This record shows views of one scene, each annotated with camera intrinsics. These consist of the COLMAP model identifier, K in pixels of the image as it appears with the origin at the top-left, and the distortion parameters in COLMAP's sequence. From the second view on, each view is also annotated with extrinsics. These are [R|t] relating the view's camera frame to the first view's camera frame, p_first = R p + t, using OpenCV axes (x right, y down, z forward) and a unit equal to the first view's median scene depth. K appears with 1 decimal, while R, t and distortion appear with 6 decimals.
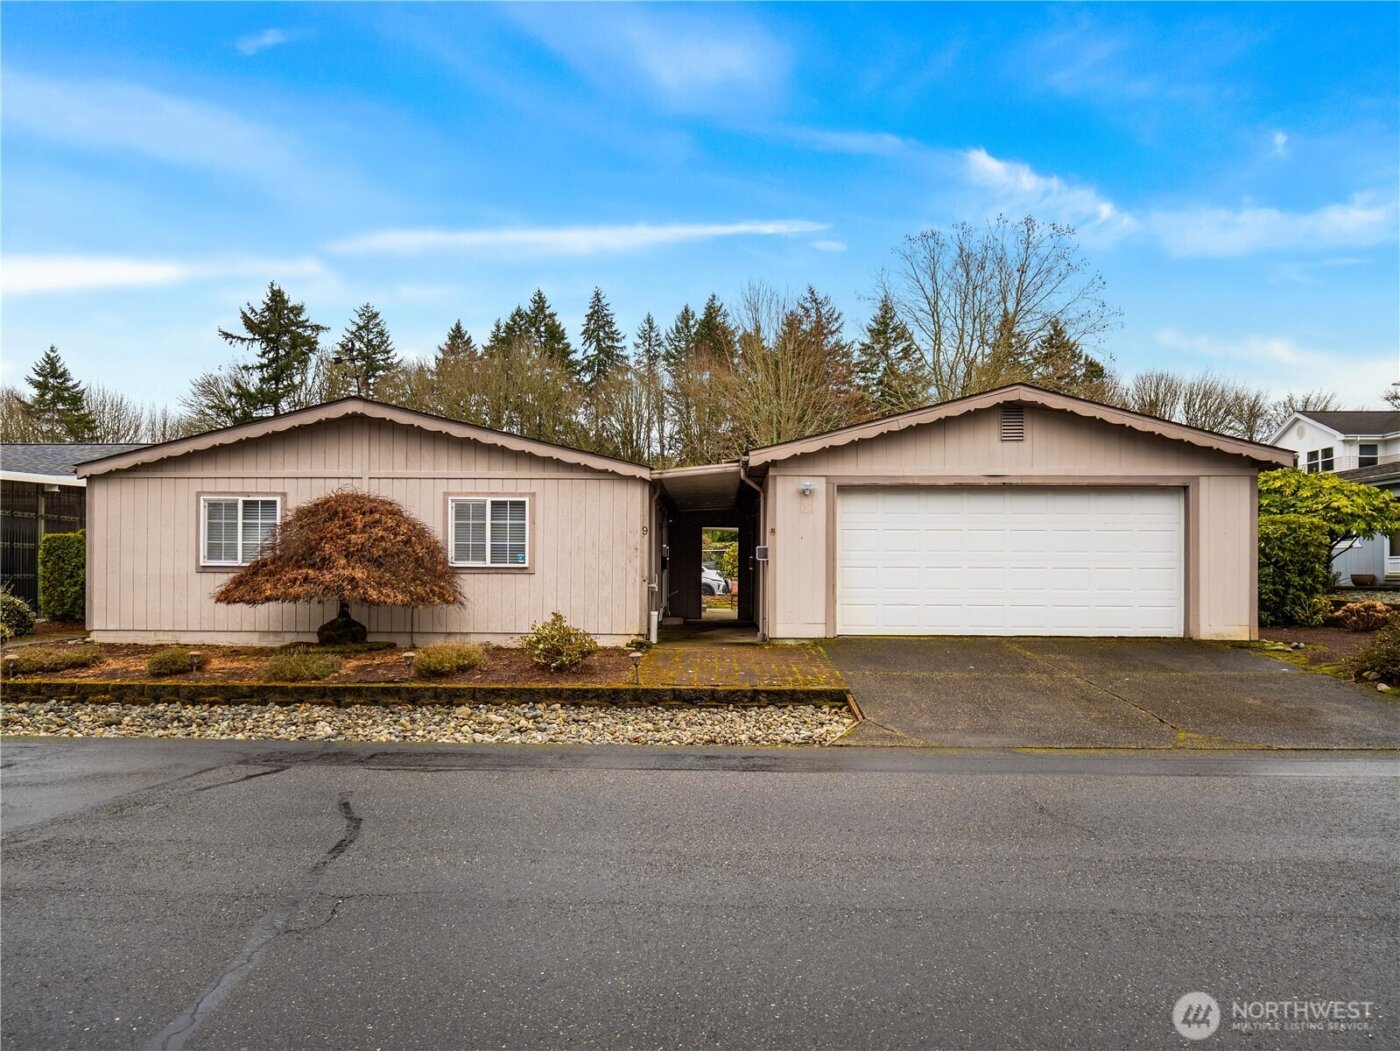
lens RADIAL K [[891.0, 0, 700.0], [0, 891.0, 525.5], [0, 0, 1]] dist [0.007866, 0.000236]
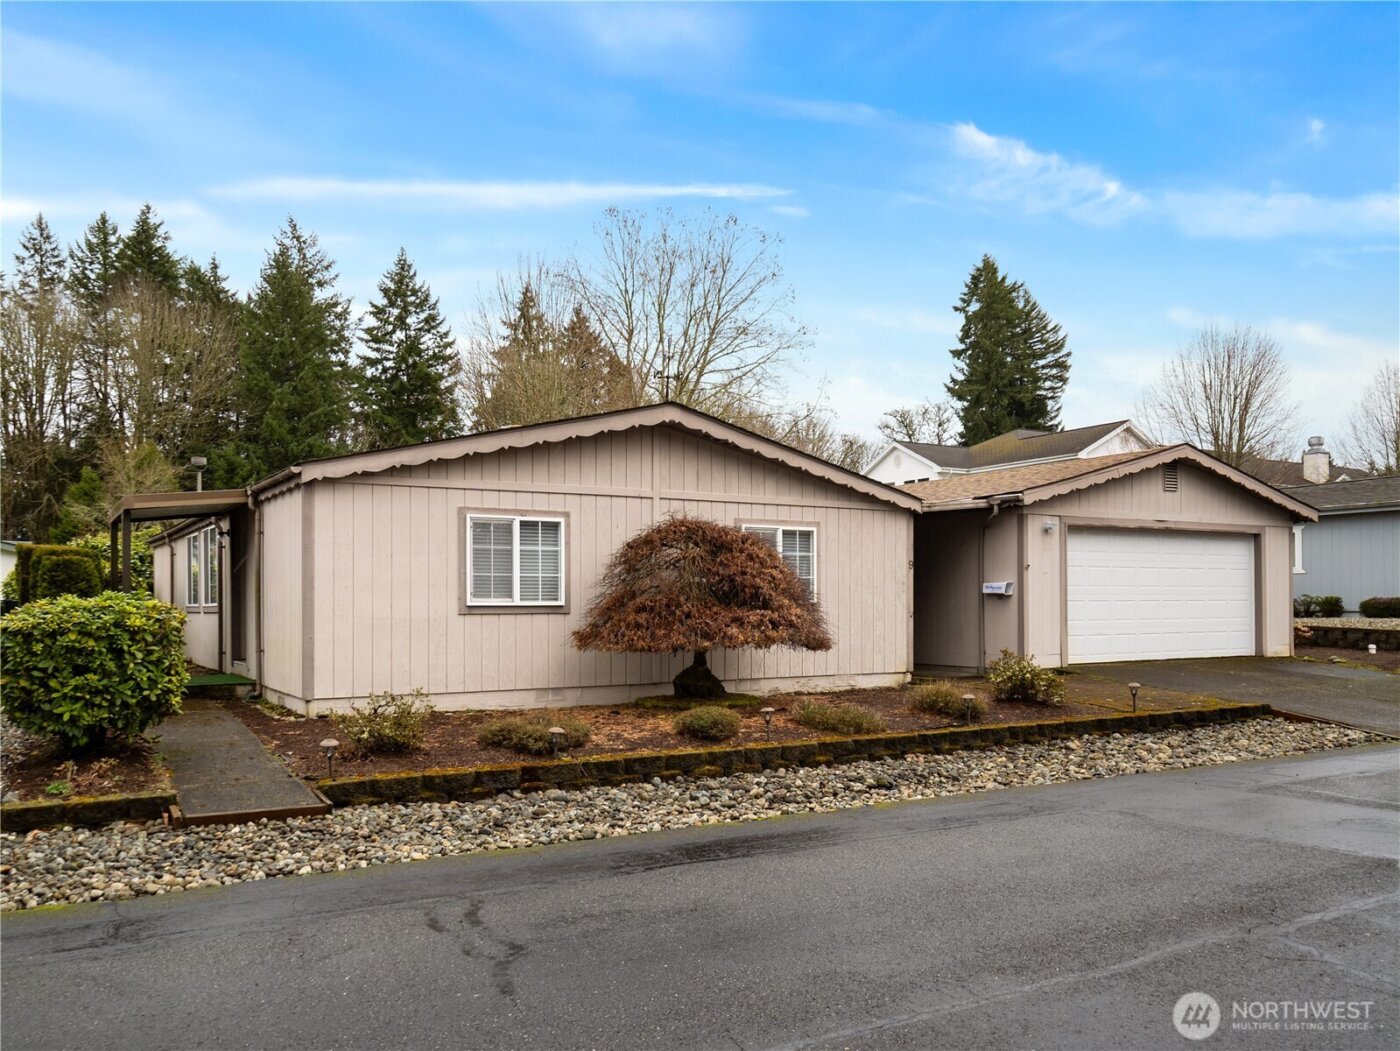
lens RADIAL K [[1125.4, 0, 700.0], [0, 1125.4, 525.5], [0, 0, 1]] dist [0.005980, 0.007008]
pose [[0.836807, 0.028509, 0.546755, -0.911451], [-0.023907, 0.999594, -0.015532, -0.012500], [-0.546975, -0.000075, 0.837149, 0.098043]]
